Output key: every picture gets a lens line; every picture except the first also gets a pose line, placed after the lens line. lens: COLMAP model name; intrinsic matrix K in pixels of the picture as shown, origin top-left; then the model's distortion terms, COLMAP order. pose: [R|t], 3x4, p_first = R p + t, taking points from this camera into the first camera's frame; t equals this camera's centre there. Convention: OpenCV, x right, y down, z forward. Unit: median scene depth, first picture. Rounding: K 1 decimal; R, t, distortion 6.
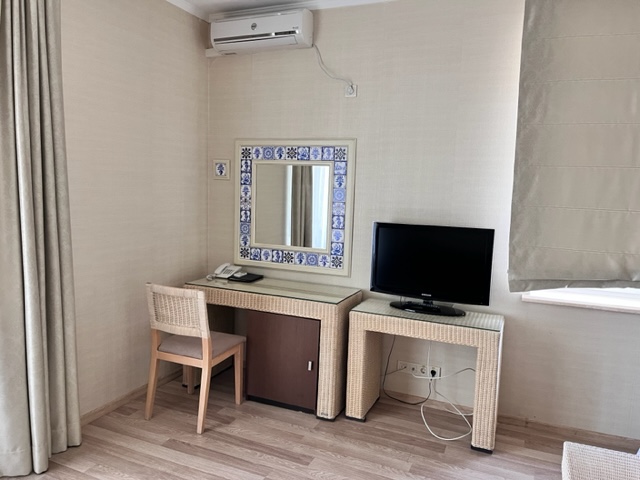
lens RADIAL K [[489.7, 0, 321.9], [0, 489.7, 241.8], [0, 0, 1]] dist [0.056633, -0.074394]
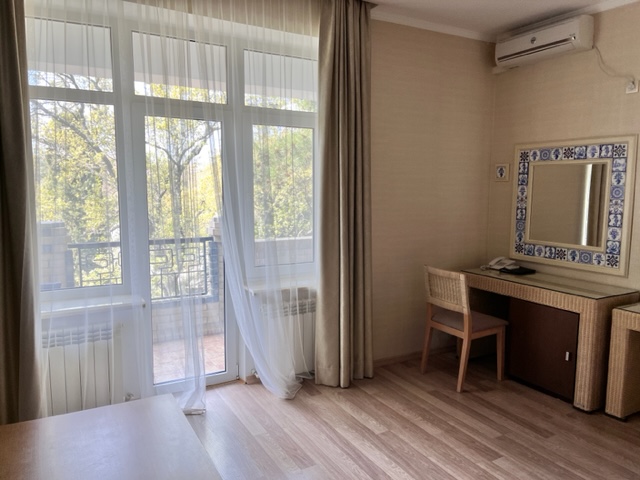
lens RADIAL K [[489.7, 0, 320.4], [0, 489.7, 242.4], [0, 0, 1]] dist [0.056633, -0.074394]
pose [[0.794928, 0.039501, -0.605416, 0.183984], [-0.044802, 0.998976, 0.006352, 0.027043], [0.605047, 0.022074, 0.795884, -0.161199]]
